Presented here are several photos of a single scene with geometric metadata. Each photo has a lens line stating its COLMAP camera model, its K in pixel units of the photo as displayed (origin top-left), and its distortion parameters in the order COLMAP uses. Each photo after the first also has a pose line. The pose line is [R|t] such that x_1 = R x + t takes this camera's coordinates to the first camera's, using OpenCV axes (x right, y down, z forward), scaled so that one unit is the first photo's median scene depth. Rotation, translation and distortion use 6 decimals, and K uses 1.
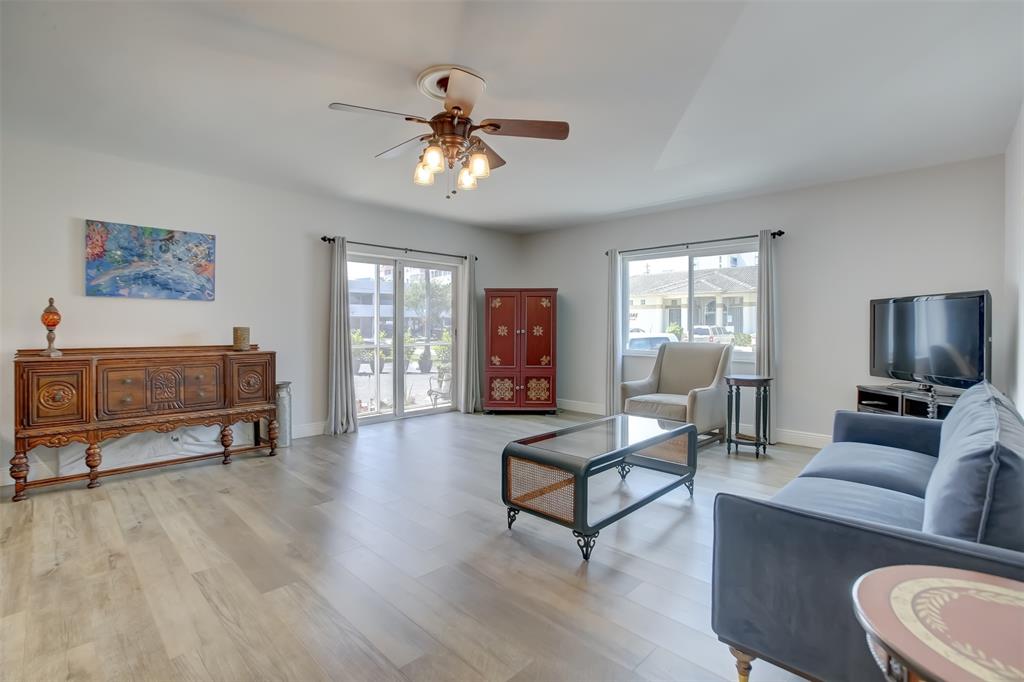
lens RADIAL K [[483.1, 0, 519.3], [0, 483.1, 332.8], [0, 0, 1]] dist [-0.022263, 0.000521]
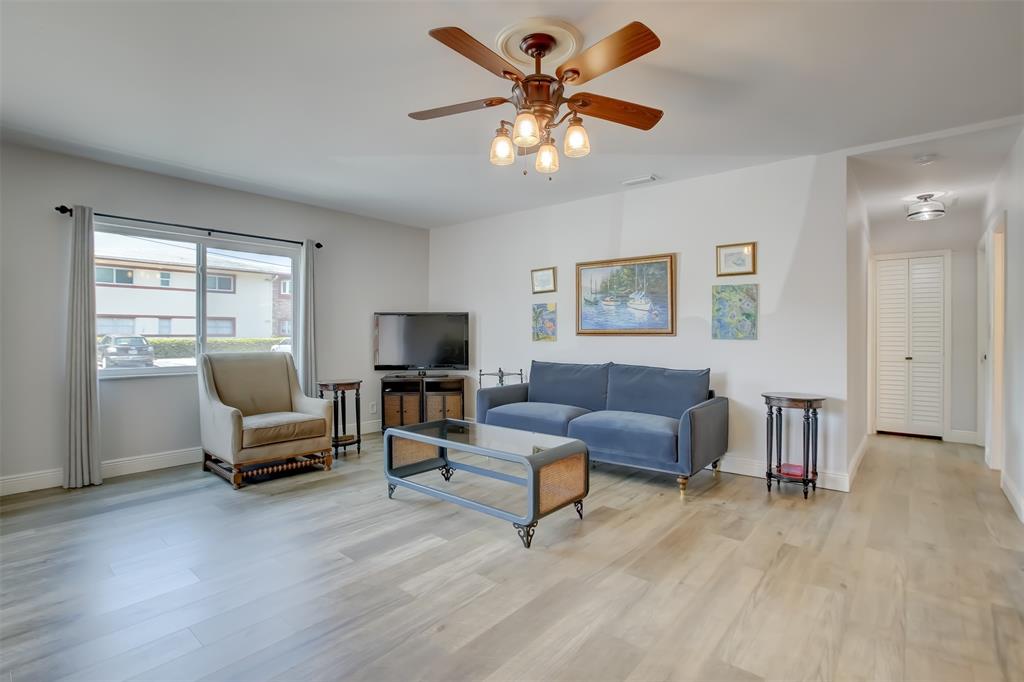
lens RADIAL K [[483.1, 0, 519.3], [0, 483.1, 332.8], [0, 0, 1]] dist [-0.022263, 0.000521]
pose [[-0.055682, -0.001211, 0.998448, -0.710406], [0.012399, 0.999921, 0.001905, -0.013163], [-0.998372, 0.012485, -0.055663, 0.787147]]
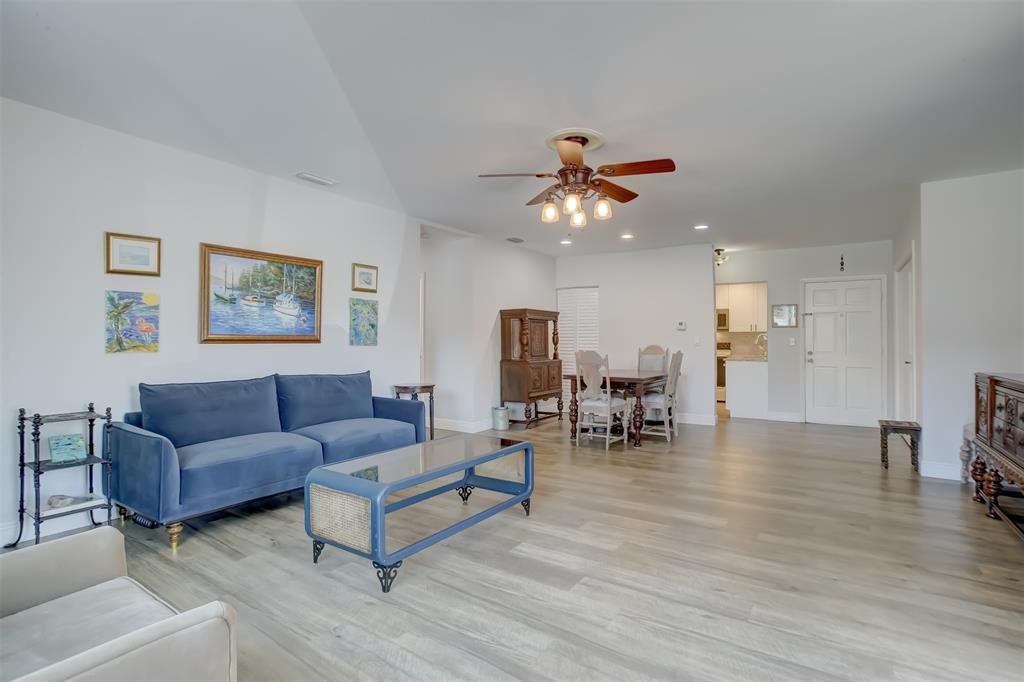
lens RADIAL K [[490.4, 0, 512.0], [0, 490.4, 341.0], [0, 0, 1]] dist [-0.079789, 0.035754]
pose [[-0.989287, -0.001849, -0.145969, 0.130733], [-0.003583, 0.999926, 0.011619, -0.018647], [0.145937, 0.012017, -0.989221, 1.575095]]
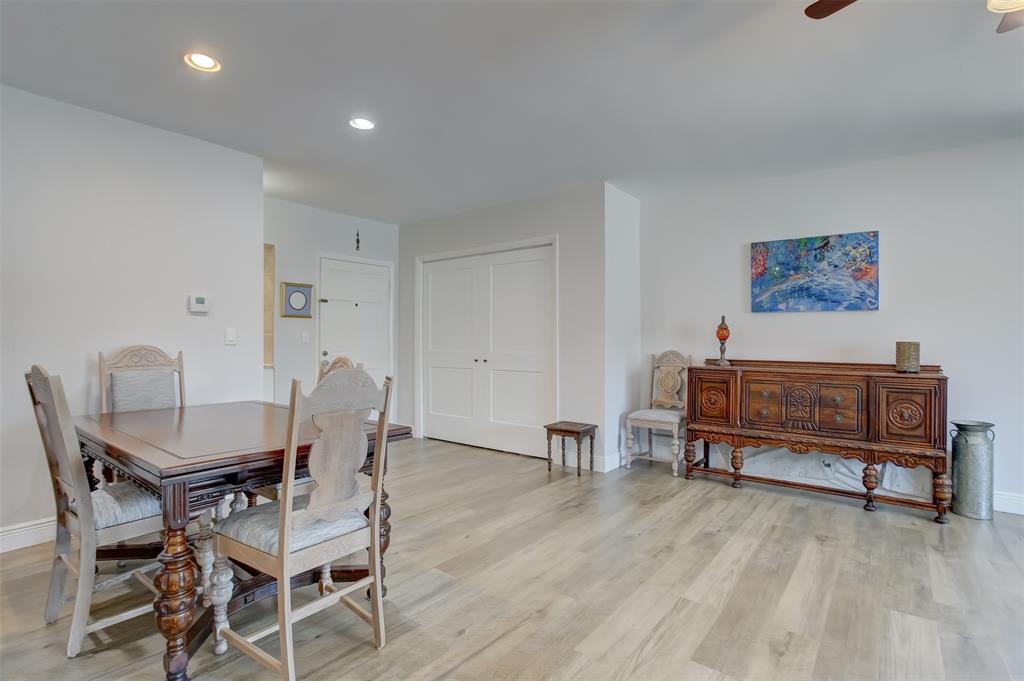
lens RADIAL K [[490.4, 0, 512.0], [0, 490.4, 340.5], [0, 0, 1]] dist [-0.079789, 0.035754]
pose [[0.074879, 0.001666, -0.997191, 0.142543], [-0.018667, 0.999826, 0.000268, -0.002762], [0.997018, 0.018595, 0.074897, 0.337060]]
